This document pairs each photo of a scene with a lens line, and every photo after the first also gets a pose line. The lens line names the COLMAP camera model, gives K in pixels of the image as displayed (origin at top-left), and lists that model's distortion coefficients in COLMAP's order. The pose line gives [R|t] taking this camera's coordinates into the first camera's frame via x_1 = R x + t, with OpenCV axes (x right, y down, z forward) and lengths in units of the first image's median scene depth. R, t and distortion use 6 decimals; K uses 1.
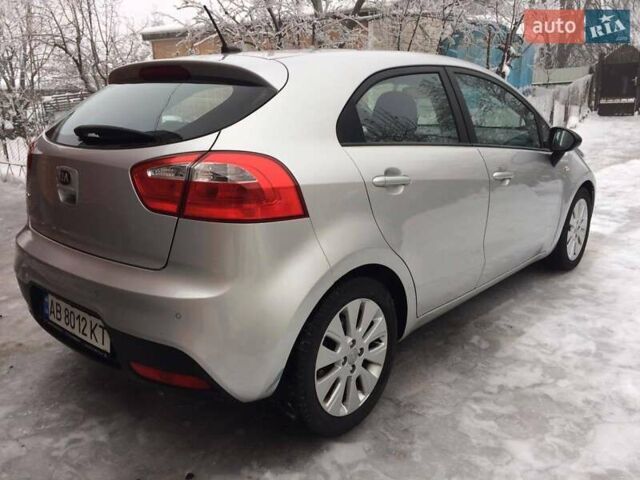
lens RADIAL K [[545.2, 0, 320.0], [0, 545.2, 240.0], [0, 0, 1]] dist [0.096837, -0.136682]
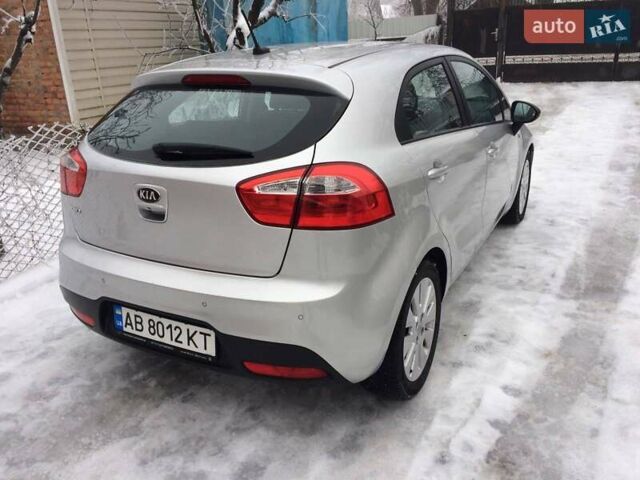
lens RADIAL K [[545.2, 0, 320.0], [0, 545.2, 240.0], [0, 0, 1]] dist [0.096837, -0.136682]
pose [[0.974709, -0.098900, 0.200403, -0.364872], [0.081746, 0.992384, 0.092151, -0.098521], [-0.207990, -0.073439, 0.975370, -0.061630]]
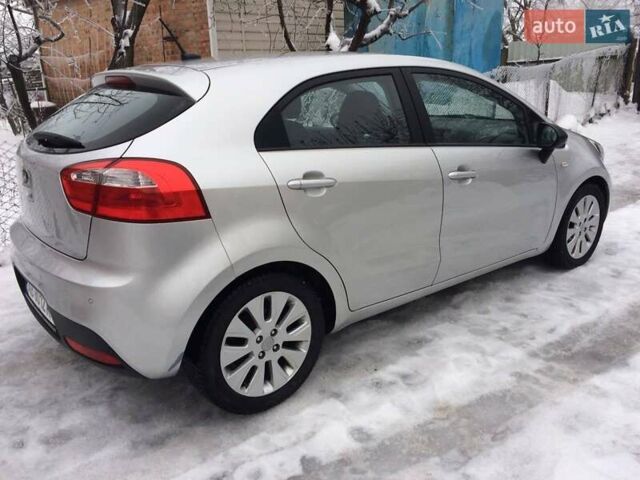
lens RADIAL K [[545.2, 0, 320.0], [0, 545.2, 240.0], [0, 0, 1]] dist [0.096837, -0.136682]
pose [[0.985115, 0.037085, -0.167848, 0.351683], [-0.030093, 0.998578, 0.044011, -0.048782], [0.169241, -0.038305, 0.984830, -0.052720]]
